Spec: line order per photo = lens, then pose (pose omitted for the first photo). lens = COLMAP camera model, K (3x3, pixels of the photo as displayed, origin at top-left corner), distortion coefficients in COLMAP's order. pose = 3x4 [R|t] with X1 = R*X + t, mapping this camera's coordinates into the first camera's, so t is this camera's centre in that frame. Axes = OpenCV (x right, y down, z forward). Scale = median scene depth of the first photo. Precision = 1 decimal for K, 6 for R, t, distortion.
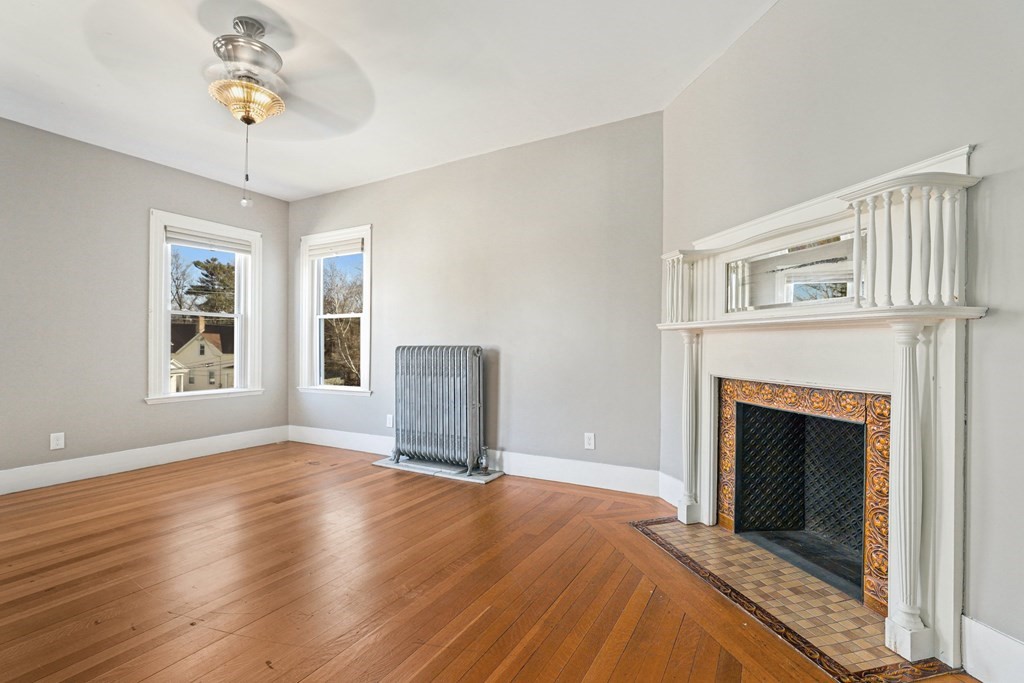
lens RADIAL K [[474.4, 0, 506.9], [0, 474.4, 348.2], [0, 0, 1]] dist [-0.023385, 0.000417]
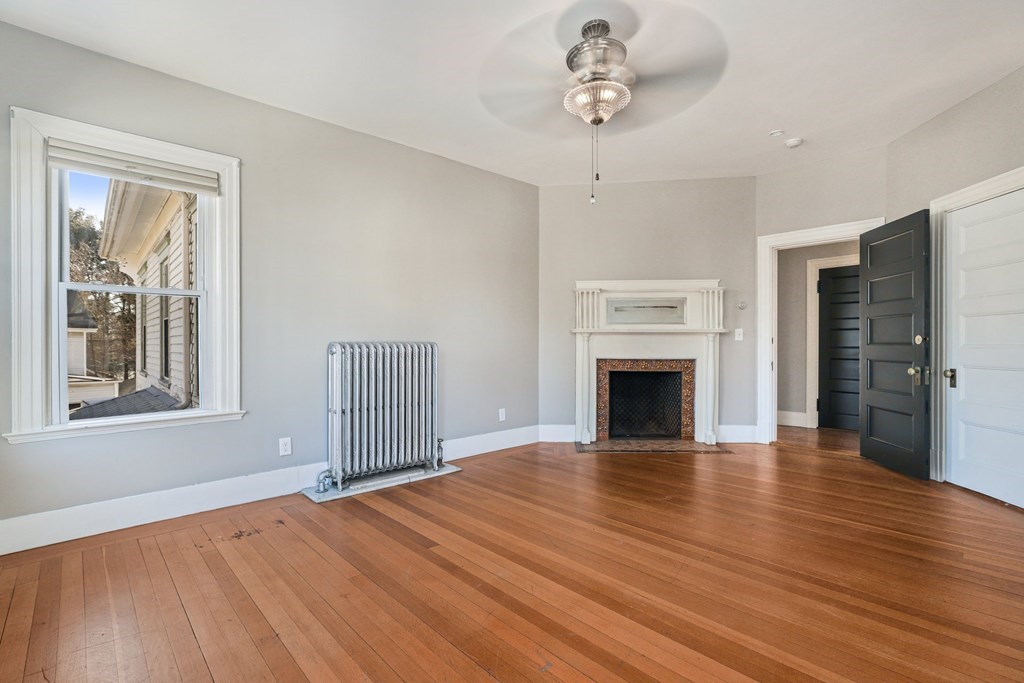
lens RADIAL K [[474.4, 0, 506.9], [0, 474.4, 348.2], [0, 0, 1]] dist [-0.023385, 0.000417]
pose [[0.298884, -0.013481, 0.954194, -1.325208], [0.005183, 0.999908, 0.012504, -0.006091], [-0.954275, 0.001209, 0.298927, 0.730456]]
